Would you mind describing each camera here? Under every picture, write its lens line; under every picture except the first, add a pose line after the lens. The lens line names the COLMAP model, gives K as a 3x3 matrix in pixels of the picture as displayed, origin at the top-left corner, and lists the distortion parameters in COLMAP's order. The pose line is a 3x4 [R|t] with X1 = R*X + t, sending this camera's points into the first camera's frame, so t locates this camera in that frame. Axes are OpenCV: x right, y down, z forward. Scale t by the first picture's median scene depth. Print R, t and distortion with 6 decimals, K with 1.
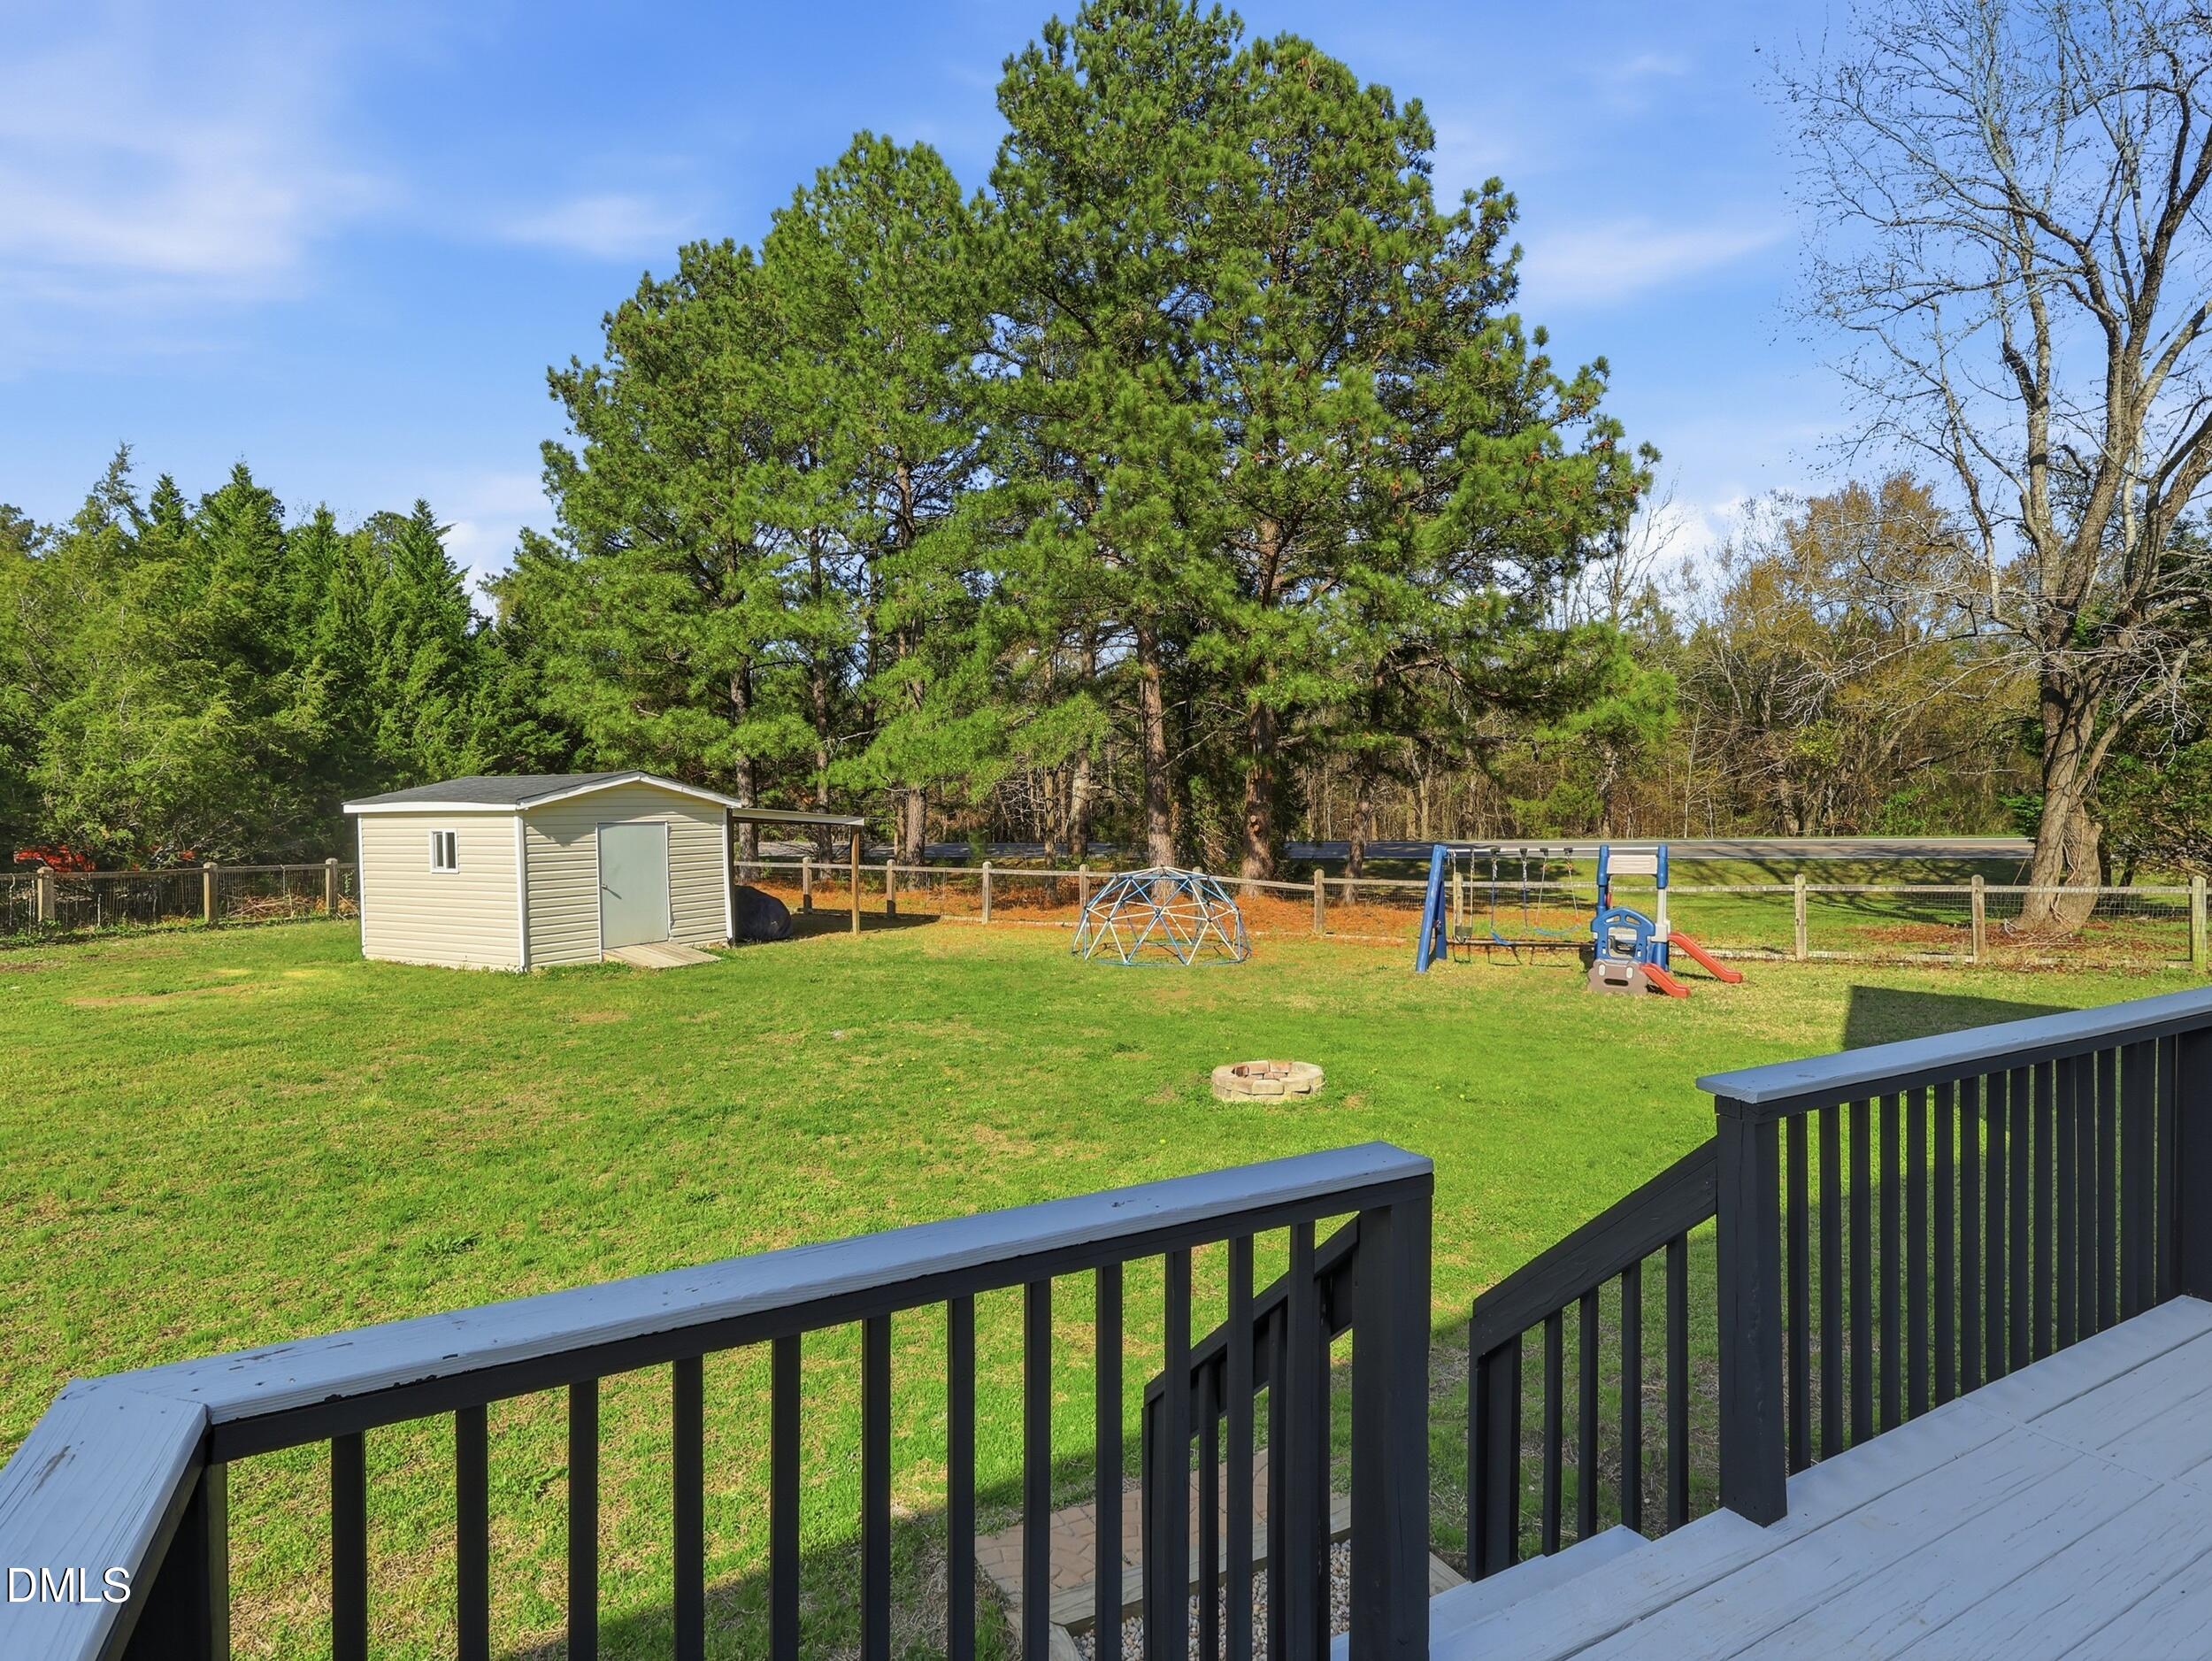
lens RADIAL K [[1158.8, 0, 1103.1], [0, 1158.8, 836.7], [0, 0, 1]] dist [0.002668, 0.001765]
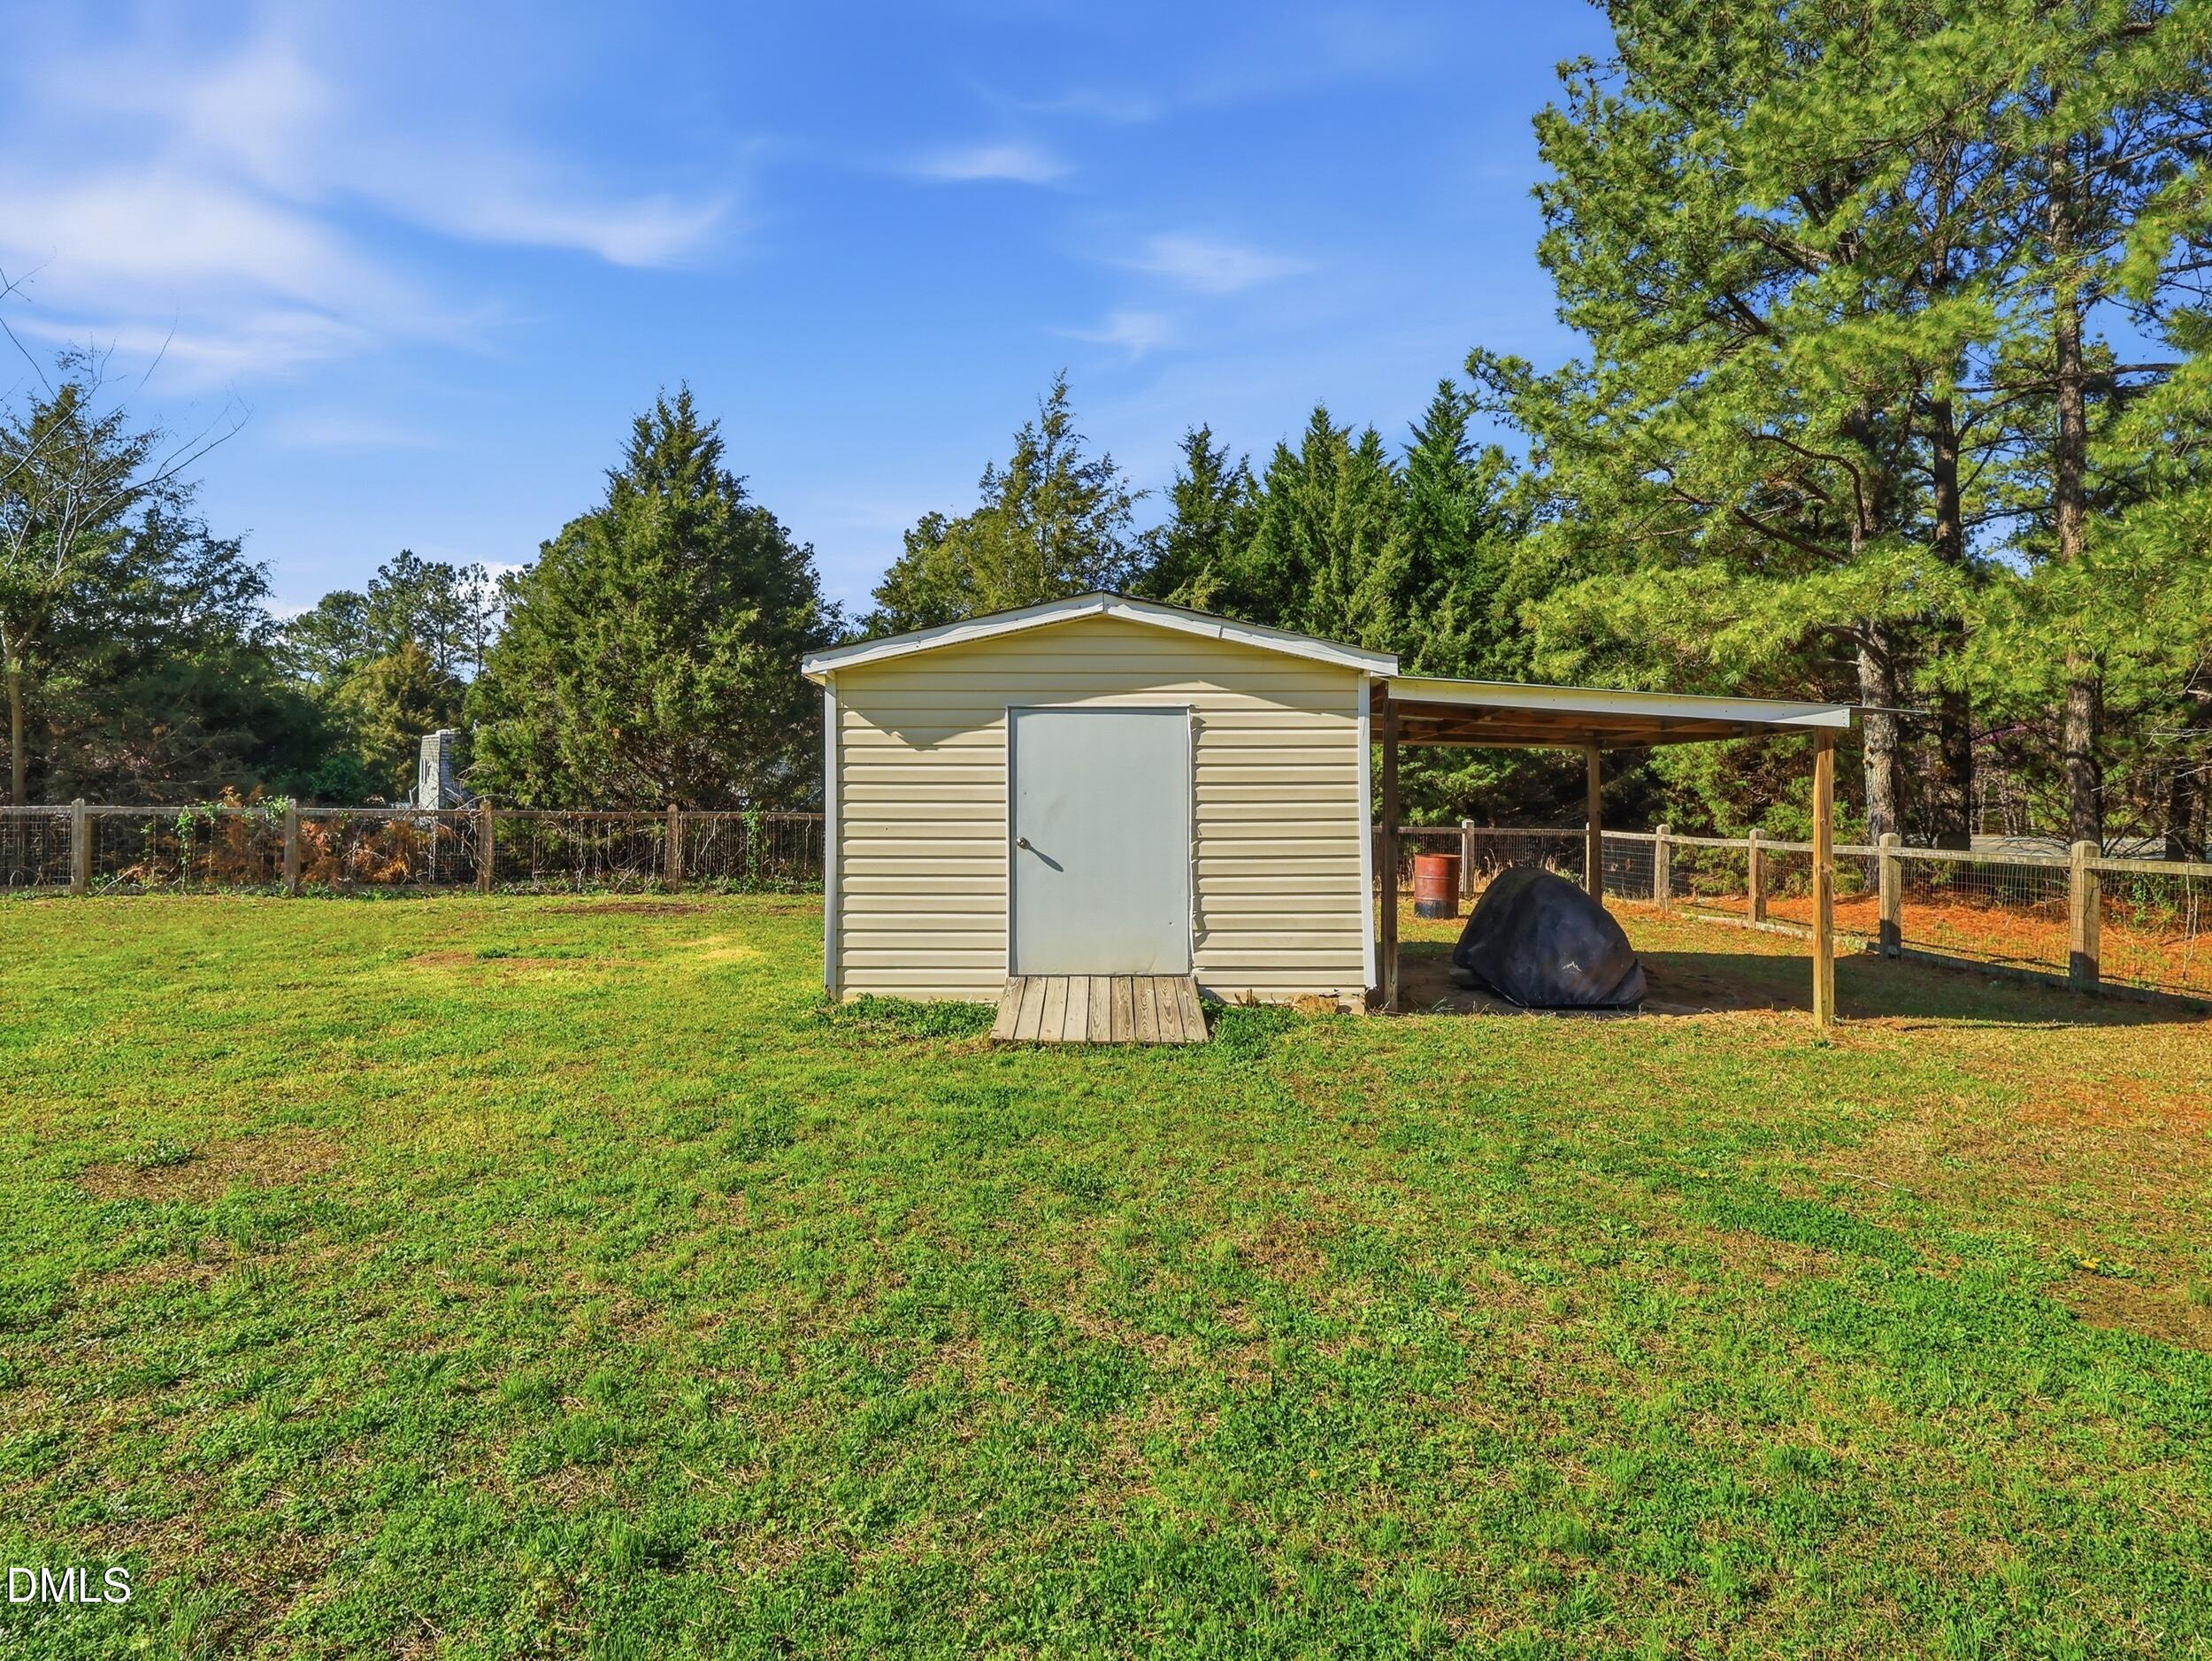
lens RADIAL K [[1184.2, 0, 1096.4], [0, 1184.2, 812.4], [0, 0, 1]] dist [-0.000651, 0.000395]
pose [[0.492743, 0.009746, -0.870120, 0.001734], [-0.029611, 0.999546, -0.005573, 0.025505], [0.869671, 0.028511, 0.492808, 0.612386]]
